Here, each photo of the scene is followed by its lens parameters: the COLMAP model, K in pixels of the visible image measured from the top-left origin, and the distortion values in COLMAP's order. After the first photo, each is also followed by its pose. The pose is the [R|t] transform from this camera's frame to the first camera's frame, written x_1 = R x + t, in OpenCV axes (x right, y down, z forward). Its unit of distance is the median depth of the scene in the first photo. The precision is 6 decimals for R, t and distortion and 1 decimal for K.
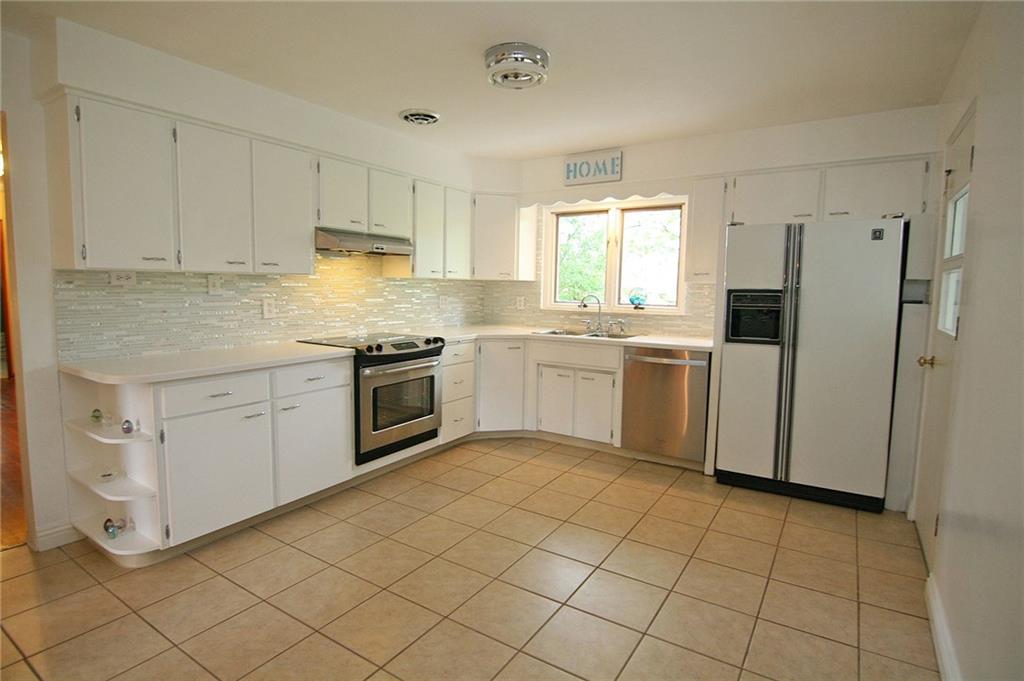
lens RADIAL K [[526.3, 0, 510.9], [0, 526.3, 337.8], [0, 0, 1]] dist [-0.011693, -0.000317]
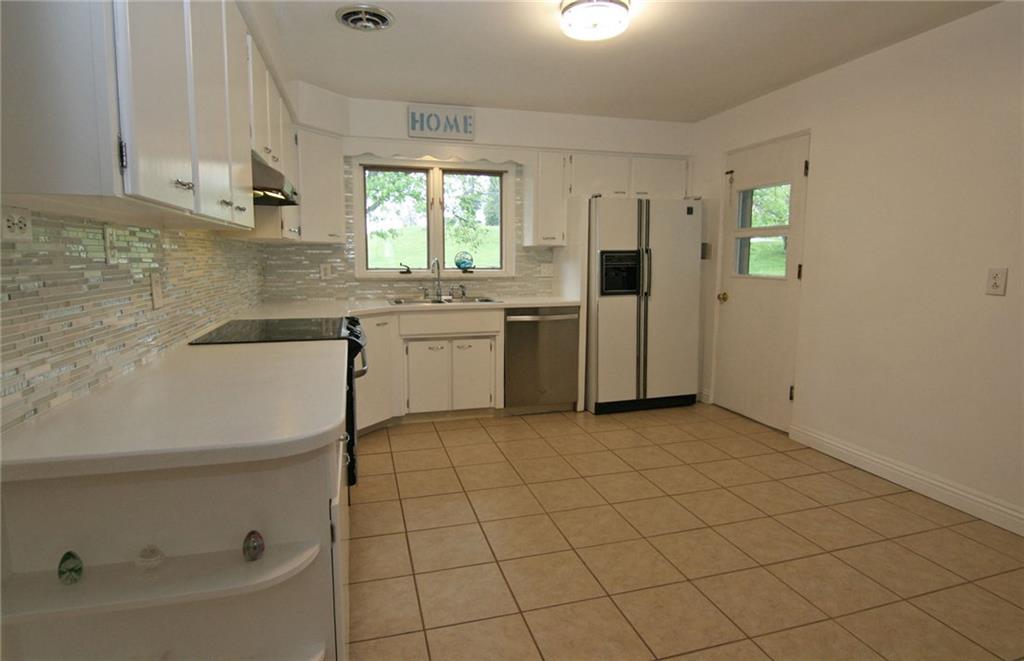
lens RADIAL K [[537.7, 0, 510.0], [0, 537.7, 325.9], [0, 0, 1]] dist [-0.001685, -0.000563]
pose [[0.653926, -0.108748, 0.748702, -0.547422], [0.083615, 0.993941, 0.071338, -0.023146], [-0.751924, 0.015953, 0.659057, 0.301562]]
